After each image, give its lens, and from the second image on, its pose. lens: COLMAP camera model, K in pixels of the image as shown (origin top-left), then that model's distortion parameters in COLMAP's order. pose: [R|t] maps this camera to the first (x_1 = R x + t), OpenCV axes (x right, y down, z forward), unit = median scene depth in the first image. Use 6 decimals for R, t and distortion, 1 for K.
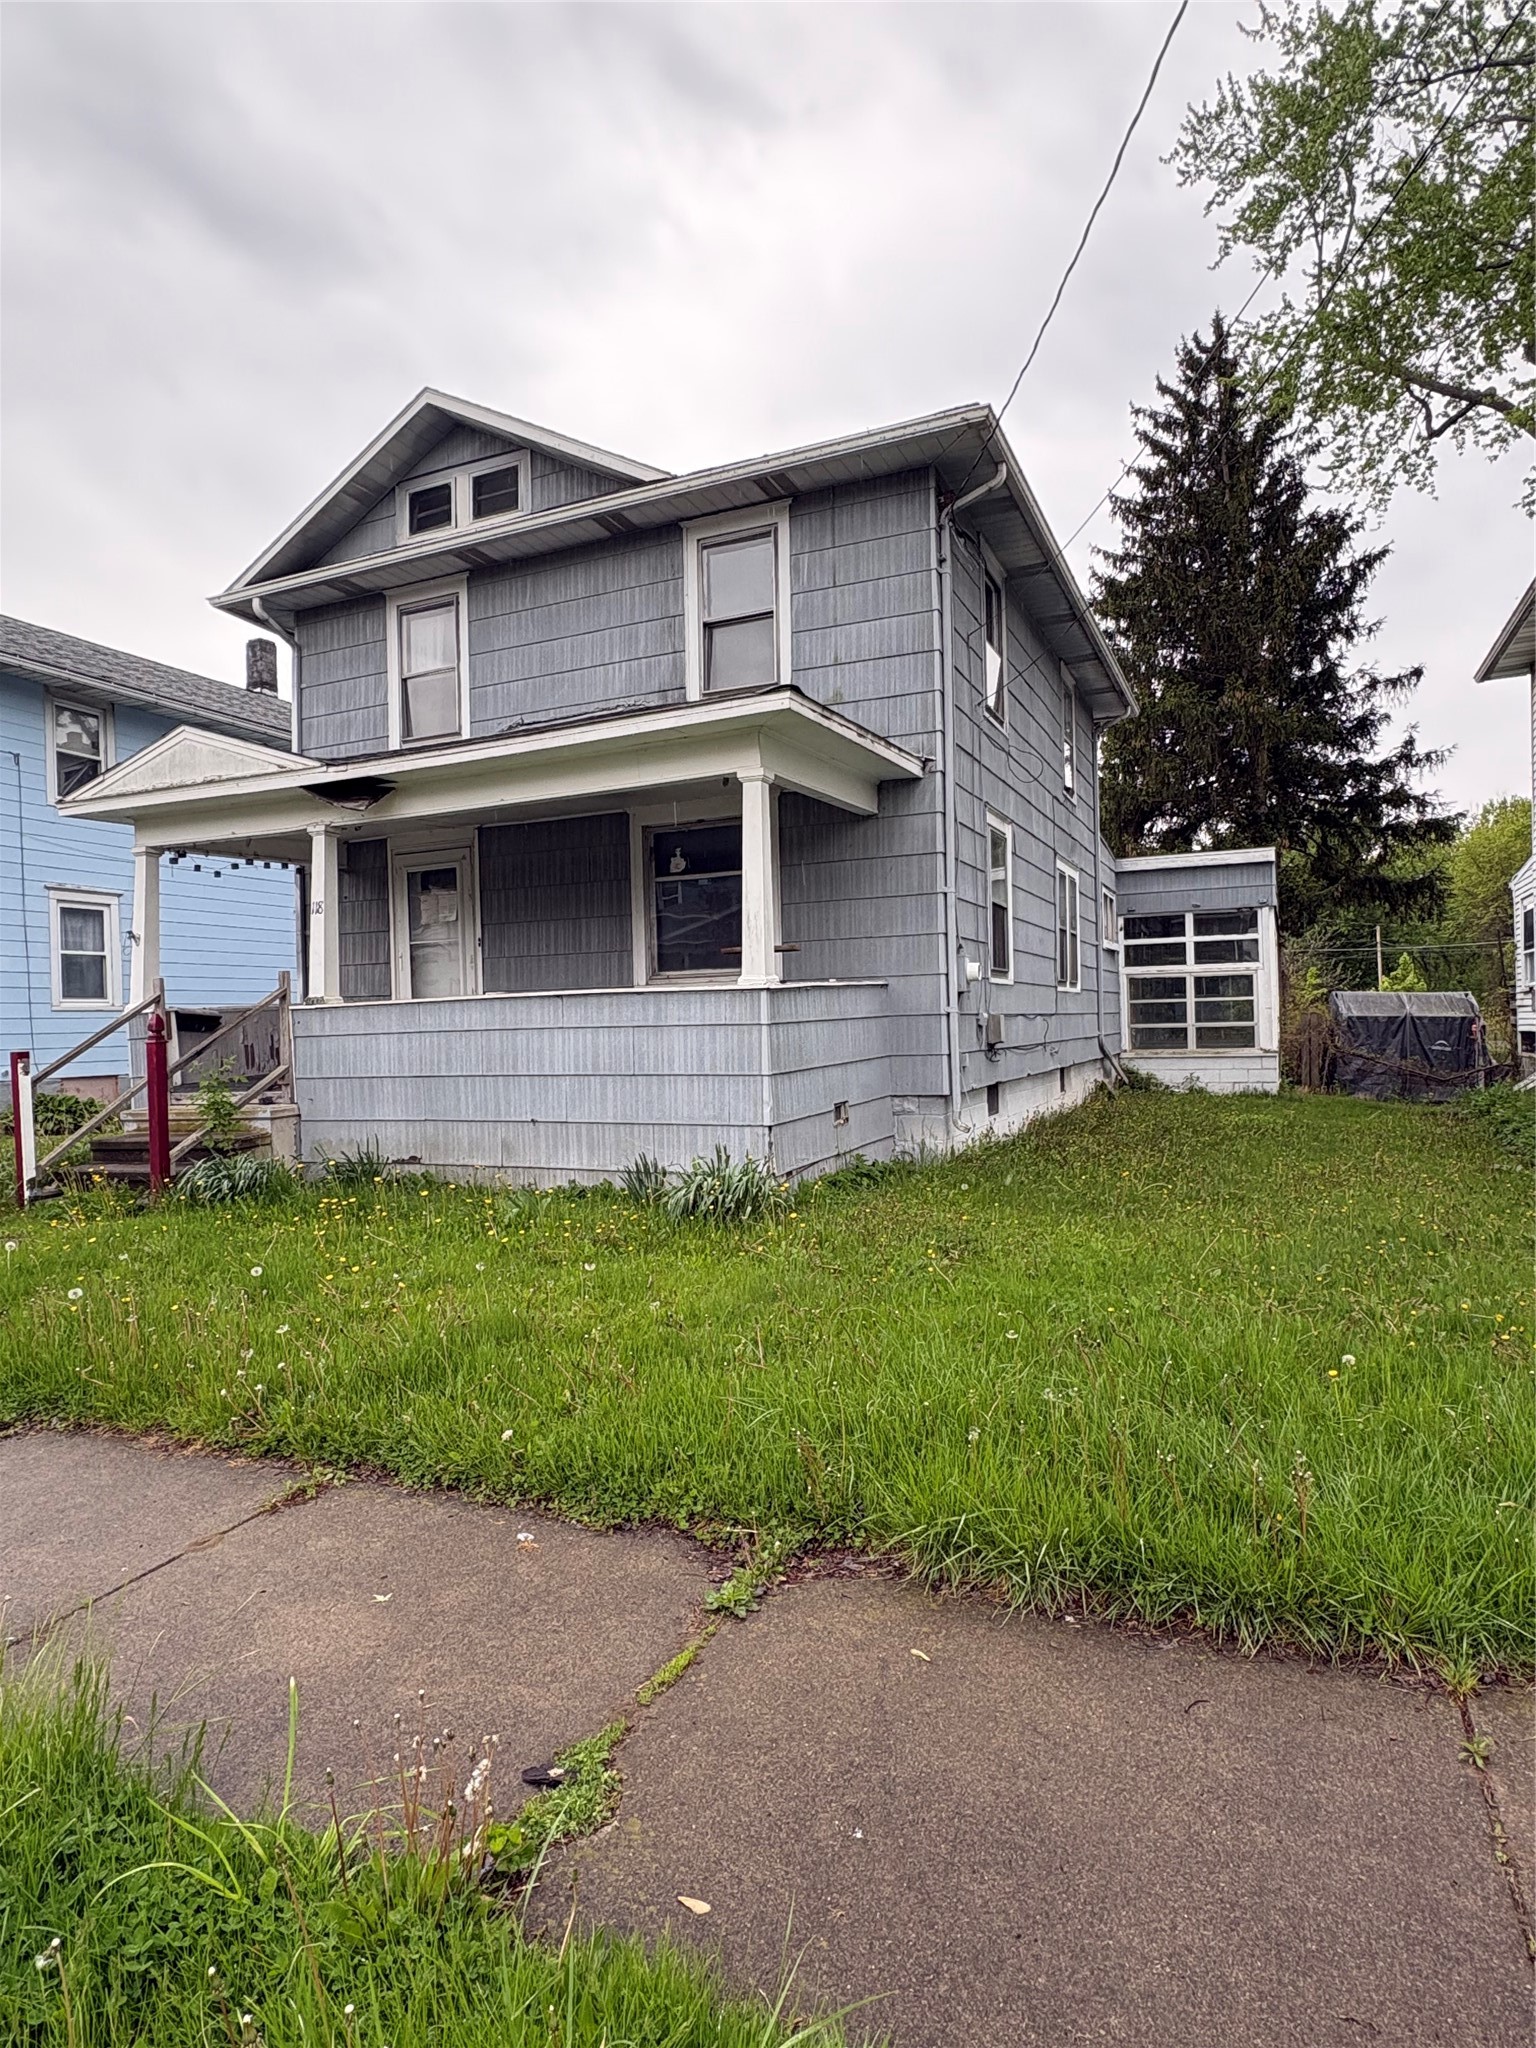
lens RADIAL K [[1130.9, 0, 796.5], [0, 1130.9, 1026.9], [0, 0, 1]] dist [0.002109, -0.000511]
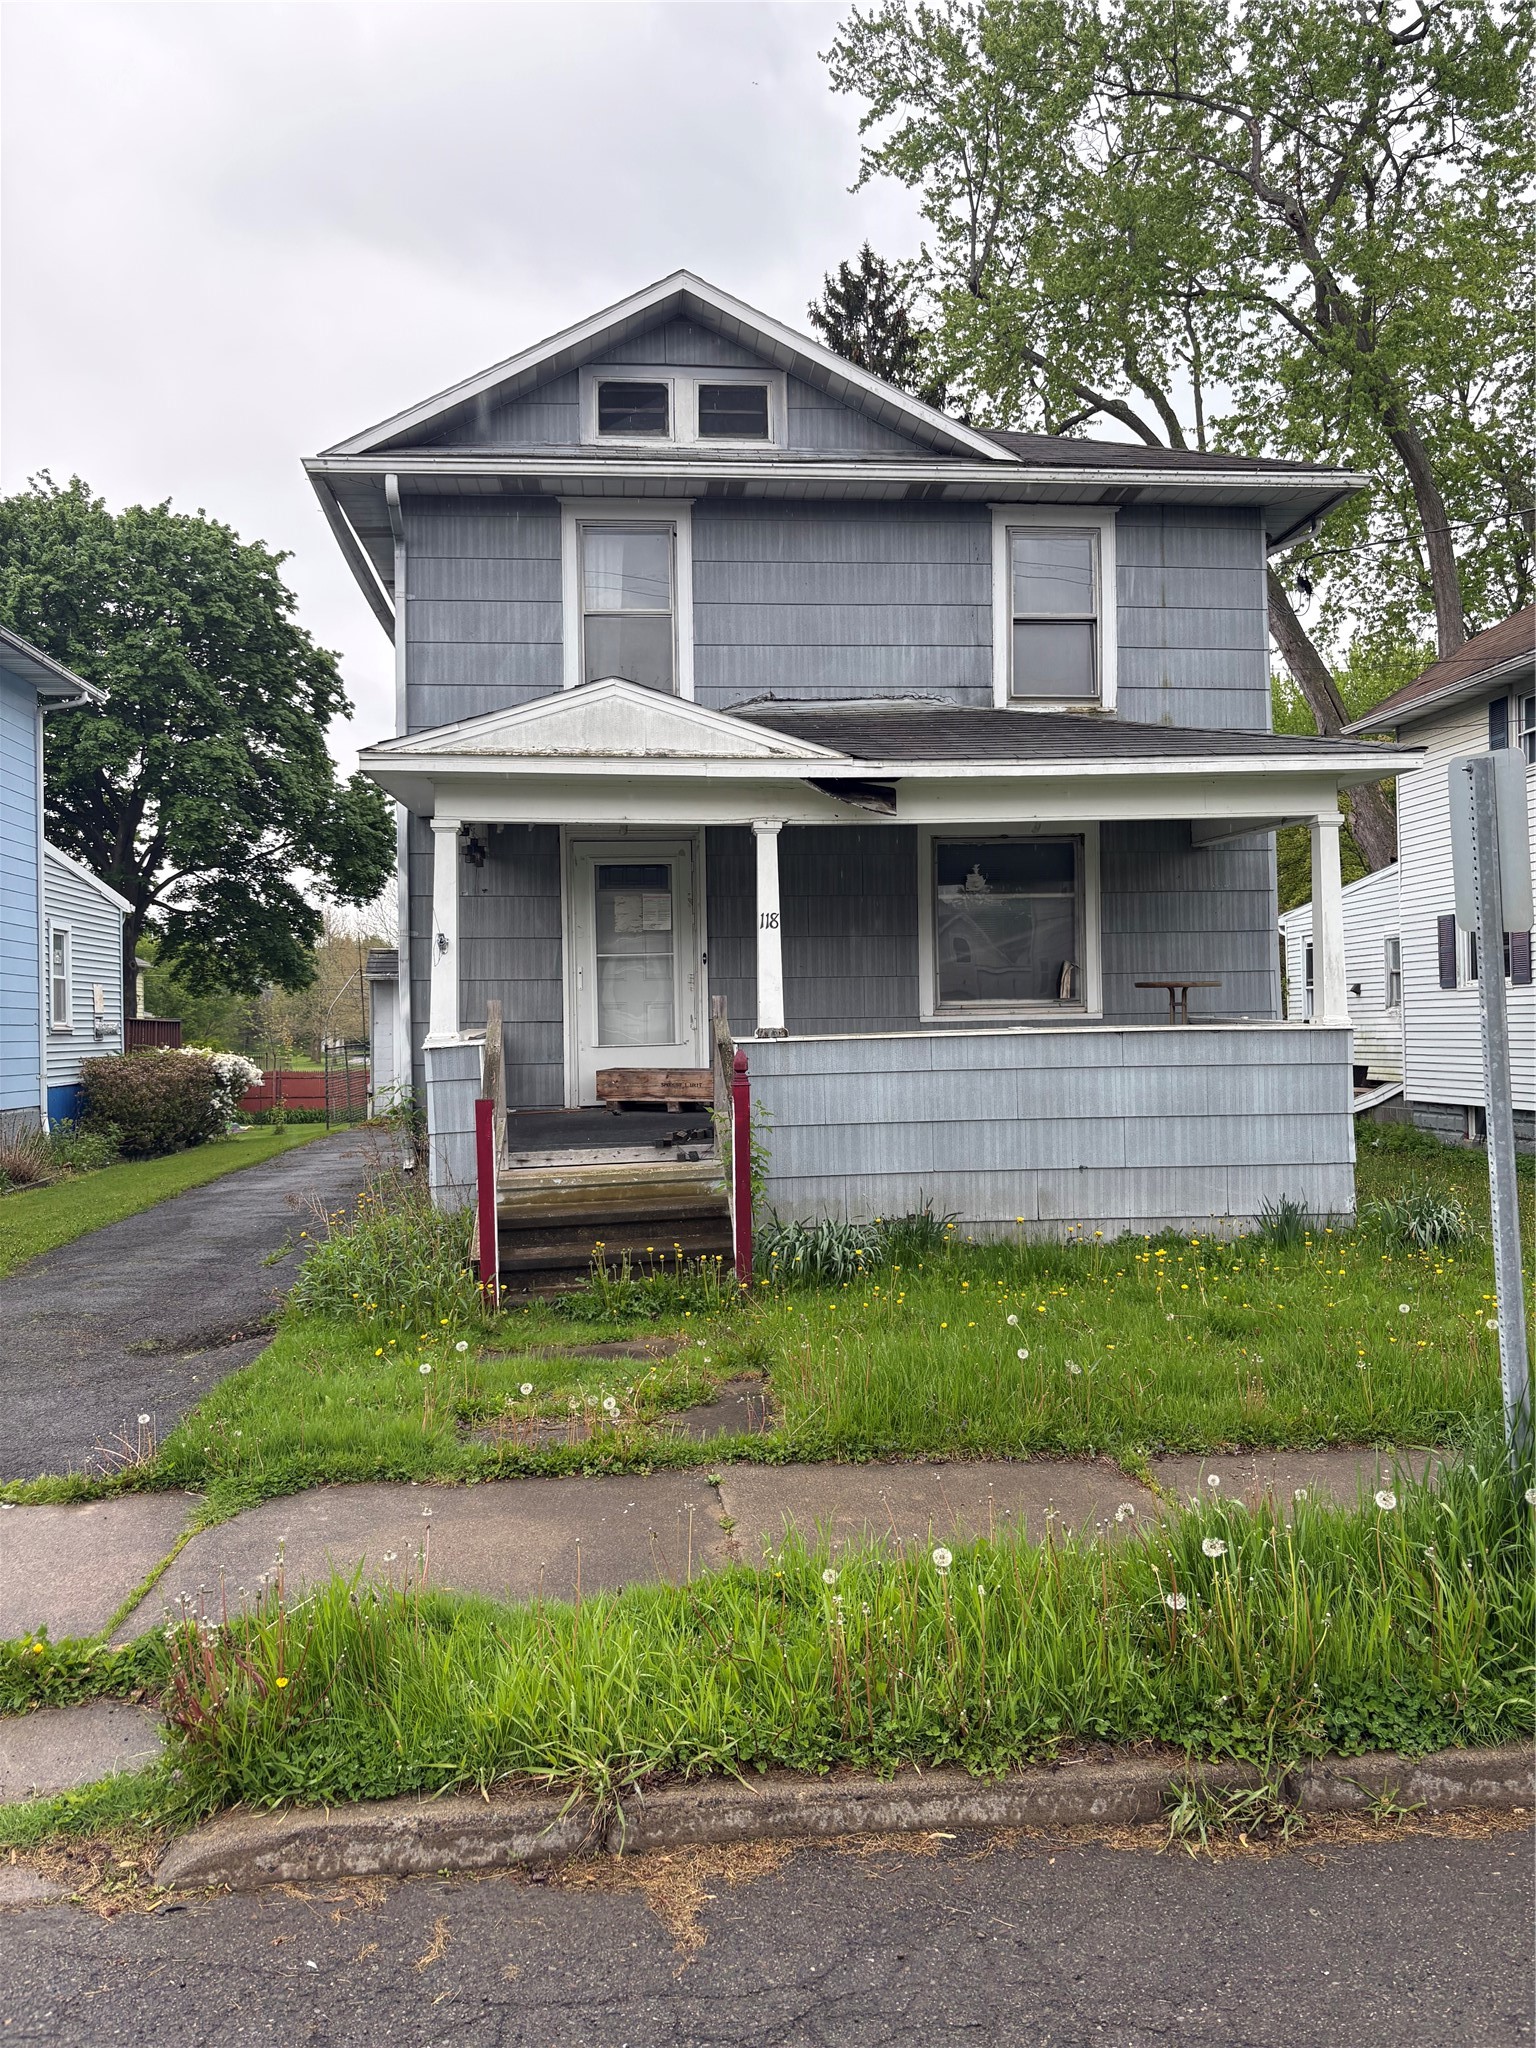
lens RADIAL K [[1500.1, 0, 768.0], [0, 1500.1, 1024.0], [0, 0, 1]] dist [0.068098, -0.084173]
pose [[0.875756, 0.012644, 0.482588, -0.816571], [-0.003561, 0.999799, -0.019732, -0.007051], [-0.482740, 0.015562, 0.875625, 0.037406]]
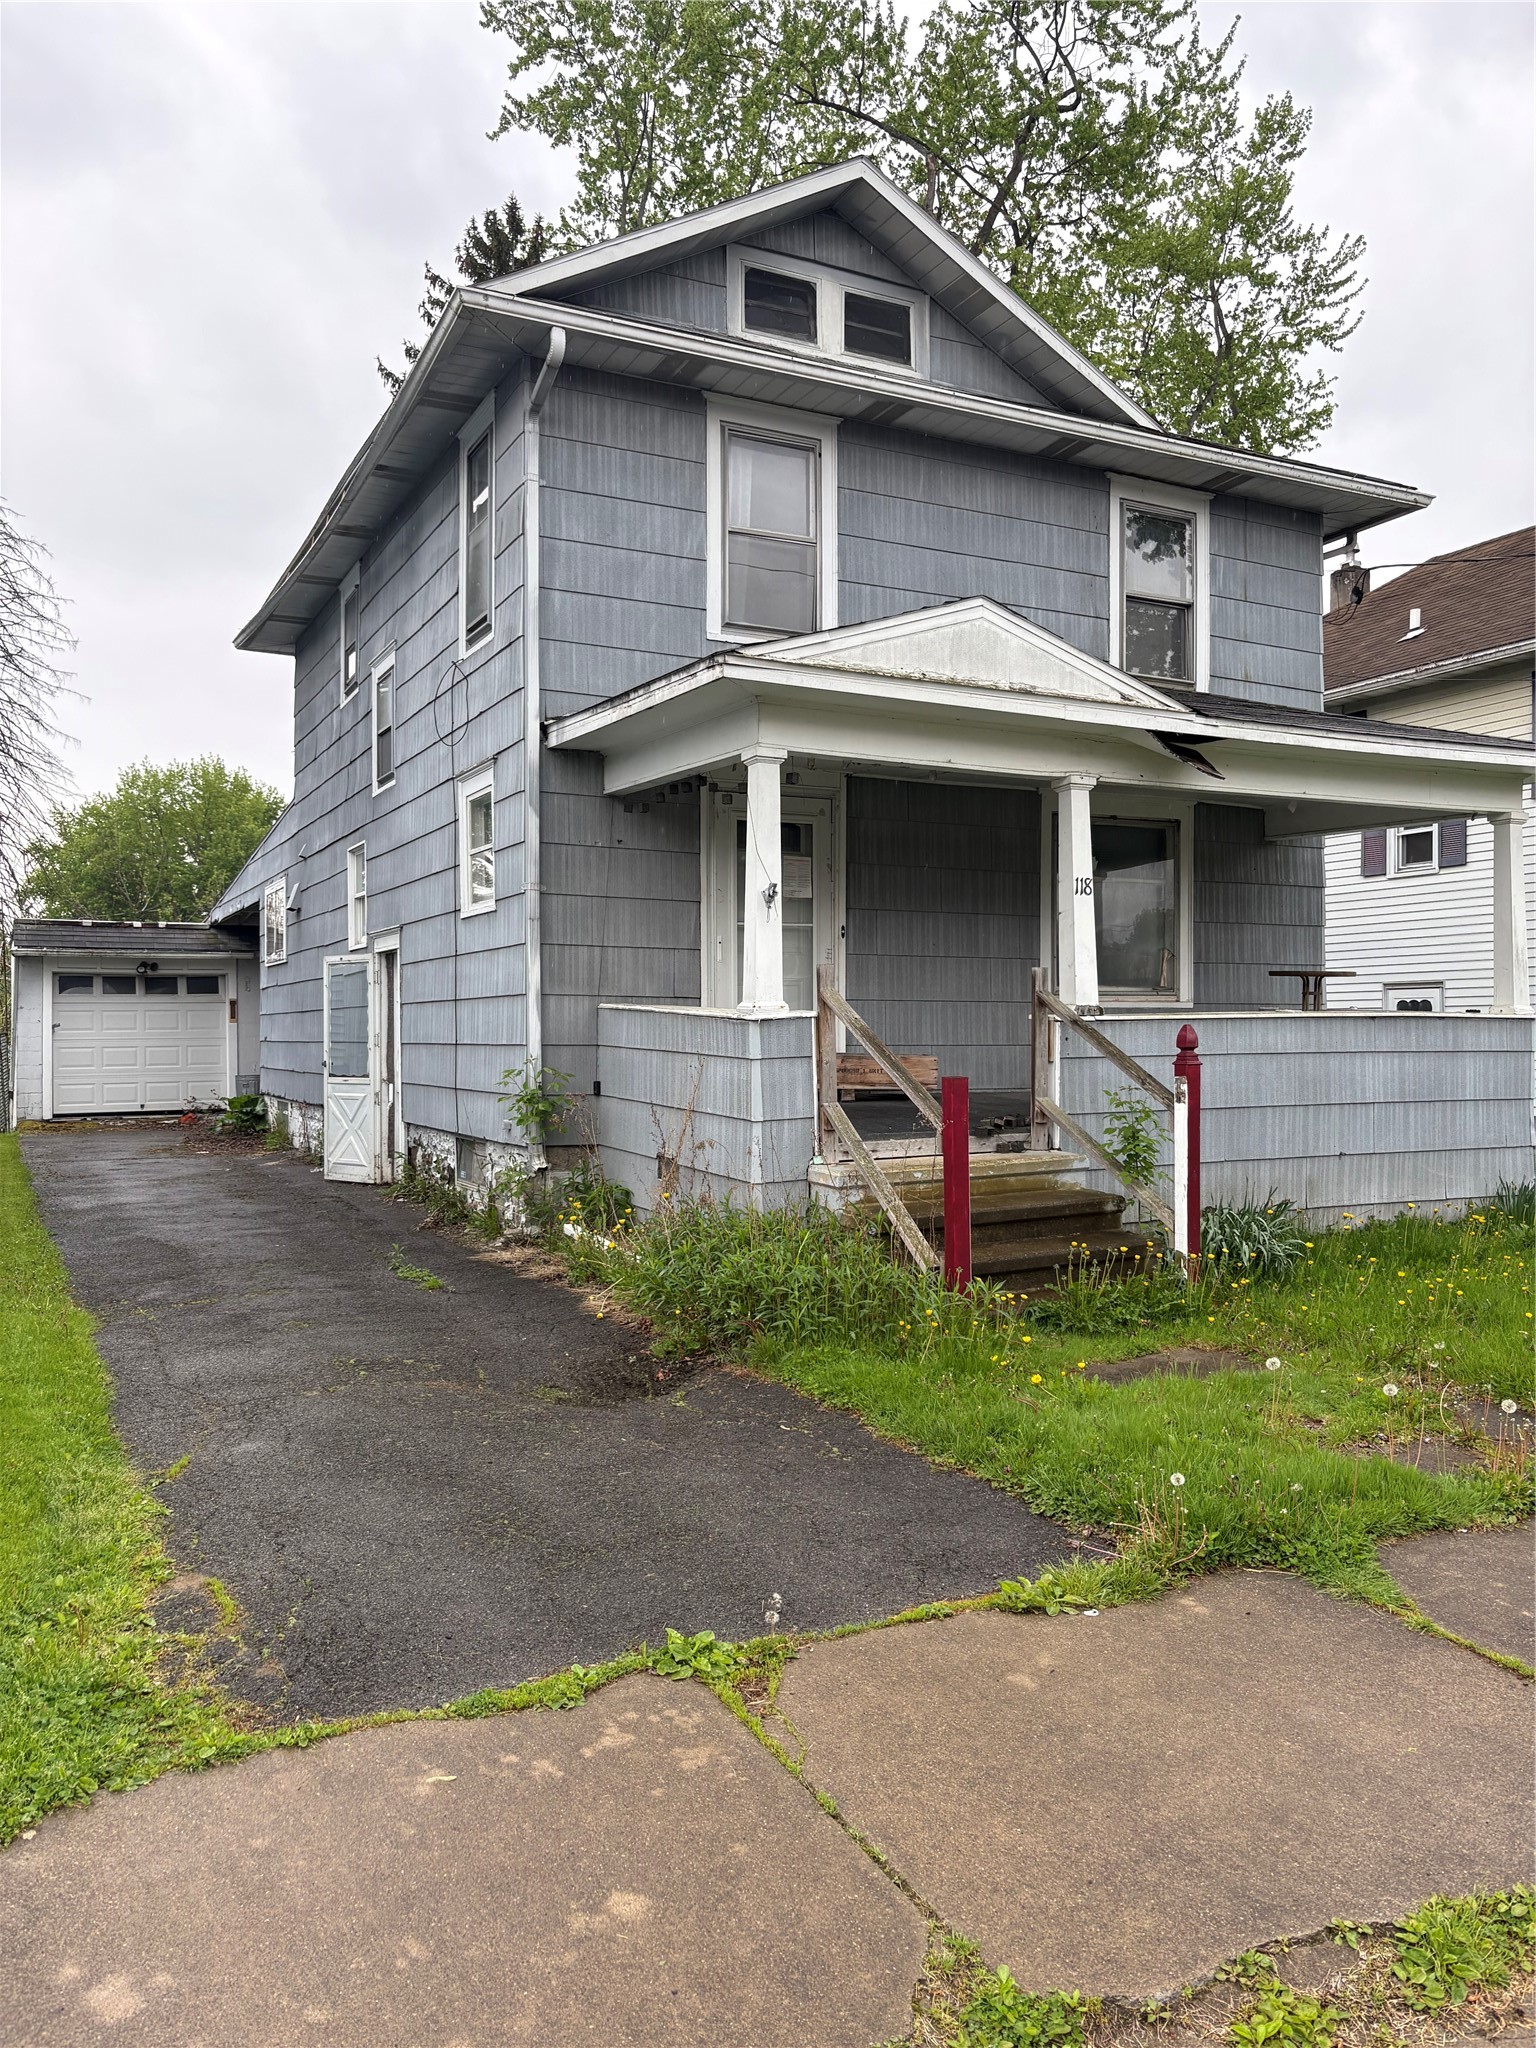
lens RADIAL K [[1532.0, 0, 768.0], [0, 1532.0, 1024.0], [0, 0, 1]] dist [0.062420, -0.069224]
pose [[0.639915, 0.029722, 0.767871, -1.146028], [-0.009094, 0.999475, -0.031108, 0.016903], [-0.768392, 0.012923, 0.639849, 0.438884]]
